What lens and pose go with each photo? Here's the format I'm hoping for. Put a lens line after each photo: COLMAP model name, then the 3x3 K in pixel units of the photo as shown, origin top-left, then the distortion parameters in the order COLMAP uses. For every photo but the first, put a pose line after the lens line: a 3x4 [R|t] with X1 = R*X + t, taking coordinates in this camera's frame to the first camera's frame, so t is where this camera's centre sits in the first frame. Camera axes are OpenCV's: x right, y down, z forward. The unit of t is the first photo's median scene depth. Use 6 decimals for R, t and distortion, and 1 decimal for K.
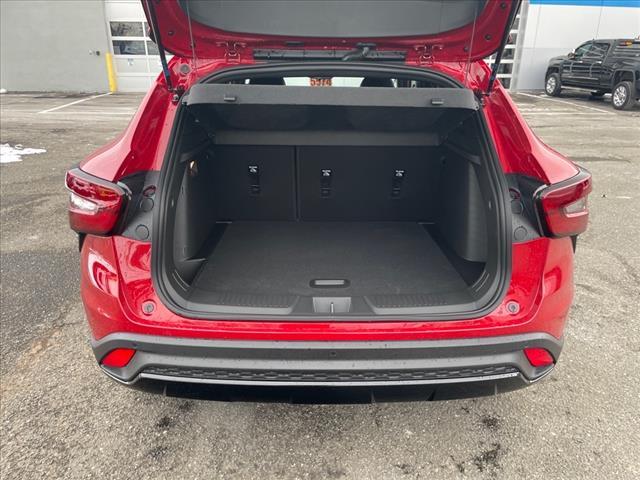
lens RADIAL K [[481.9, 0, 332.1], [0, 481.9, 240.5], [0, 0, 1]] dist [0.081125, -0.107241]
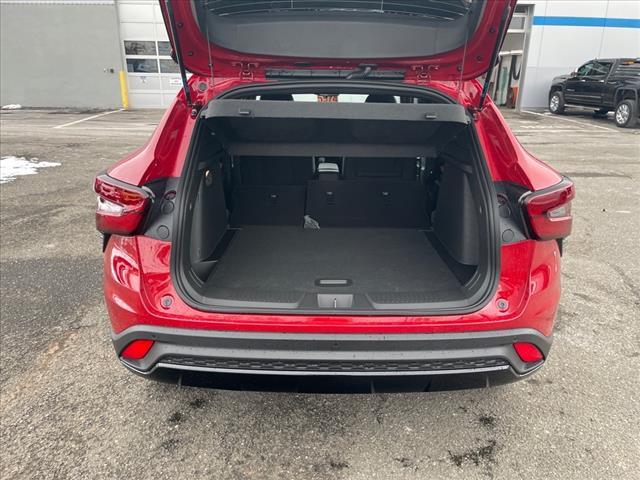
lens RADIAL K [[493.1, 0, 335.3], [0, 493.1, 239.5], [0, 0, 1]] dist [0.074571, -0.105466]
pose [[0.999947, 0.005939, -0.008404, 0.007086], [-0.006276, 0.999154, -0.040646, 0.034253], [0.008156, 0.040696, 0.999138, -0.095361]]
